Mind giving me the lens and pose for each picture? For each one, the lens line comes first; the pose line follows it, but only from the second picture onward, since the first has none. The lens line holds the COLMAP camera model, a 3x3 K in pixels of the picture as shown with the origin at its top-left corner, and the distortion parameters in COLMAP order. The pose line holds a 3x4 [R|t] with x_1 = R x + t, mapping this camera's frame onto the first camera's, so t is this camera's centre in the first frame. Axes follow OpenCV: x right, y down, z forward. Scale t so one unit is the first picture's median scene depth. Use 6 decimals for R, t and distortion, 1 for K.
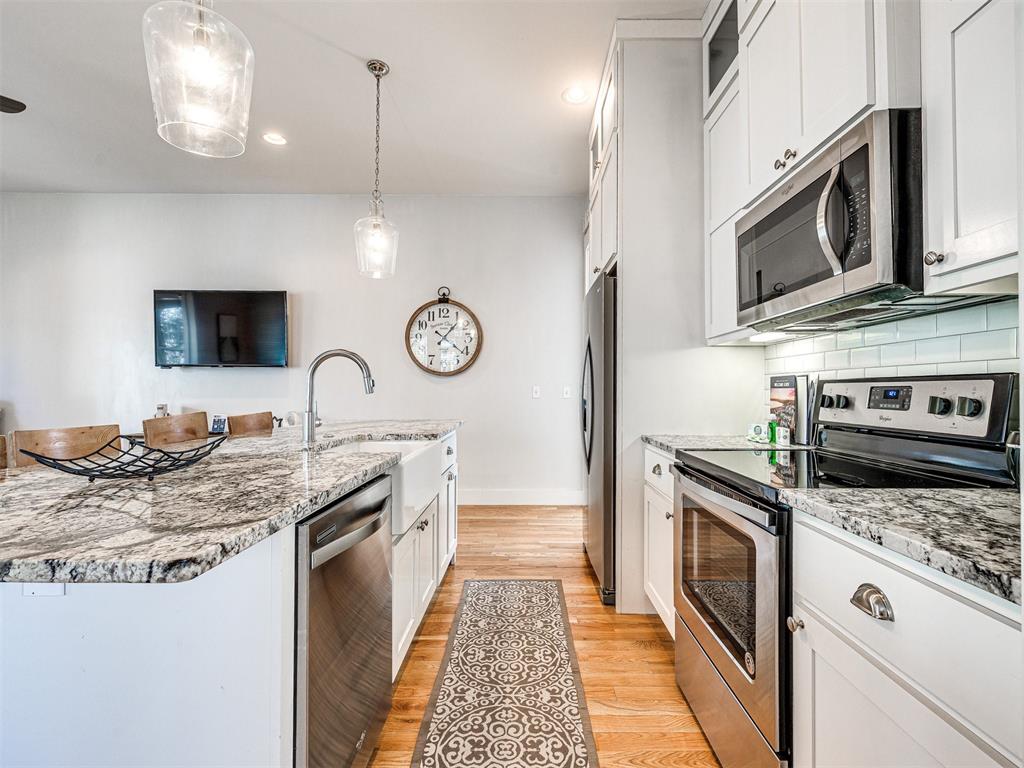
lens RADIAL K [[487.5, 0, 515.5], [0, 487.5, 386.8], [0, 0, 1]] dist [-0.002215, 0.003205]
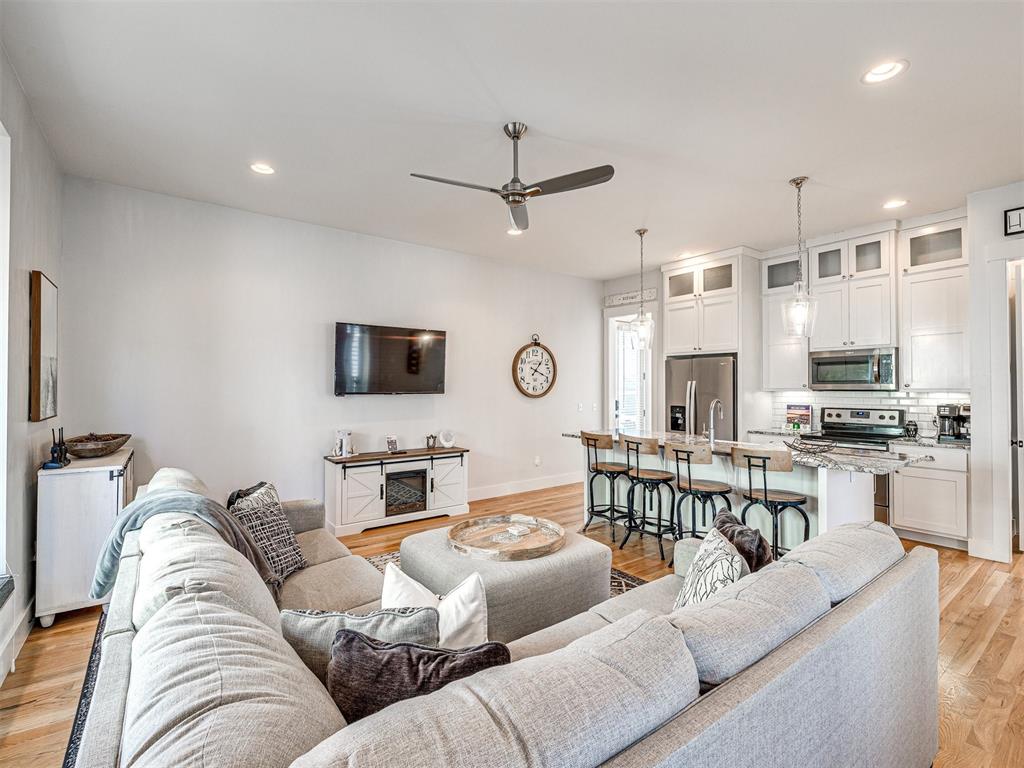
lens RADIAL K [[487.5, 0, 516.6], [0, 487.5, 387.3], [0, 0, 1]] dist [-0.002215, 0.003205]
pose [[0.771446, -0.005853, 0.636268, -2.502960], [0.000495, 0.999963, 0.008598, -0.153145], [-0.636295, -0.006318, 0.771420, -0.081526]]
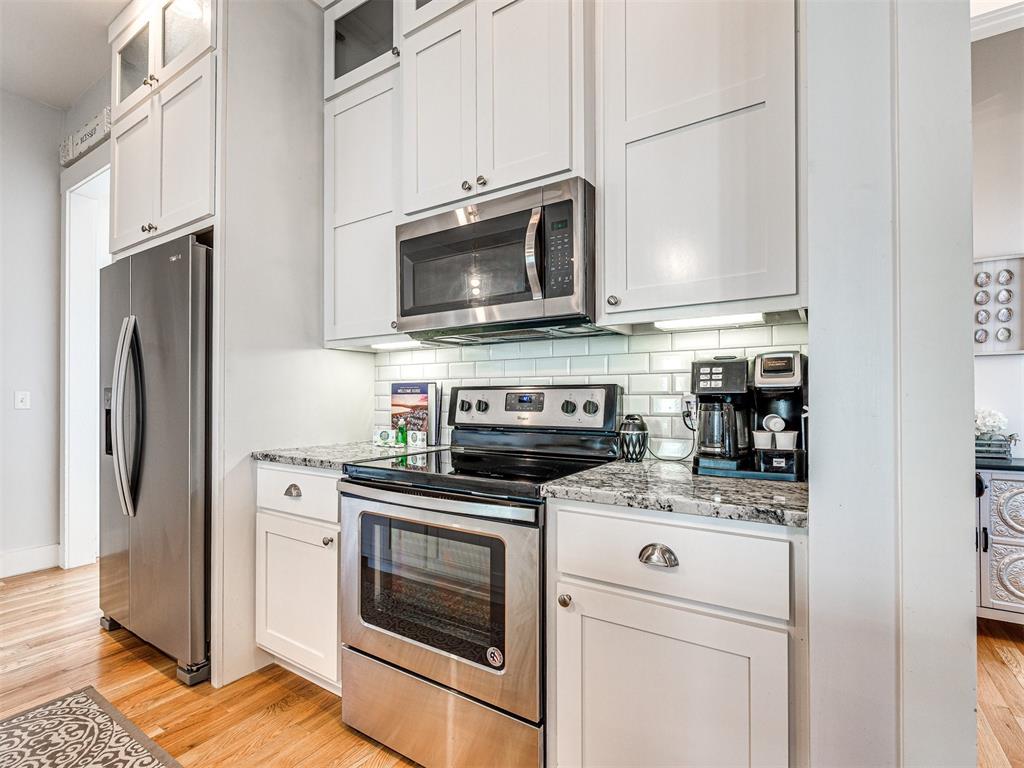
lens RADIAL K [[487.5, 0, 500.2], [0, 487.5, 396.6], [0, 0, 1]] dist [-0.002215, 0.003205]
pose [[0.533536, -0.003423, 0.845770, -0.261733], [-0.002204, 0.999983, 0.005437, 0.001540], [-0.845774, -0.004766, 0.533520, 0.286083]]
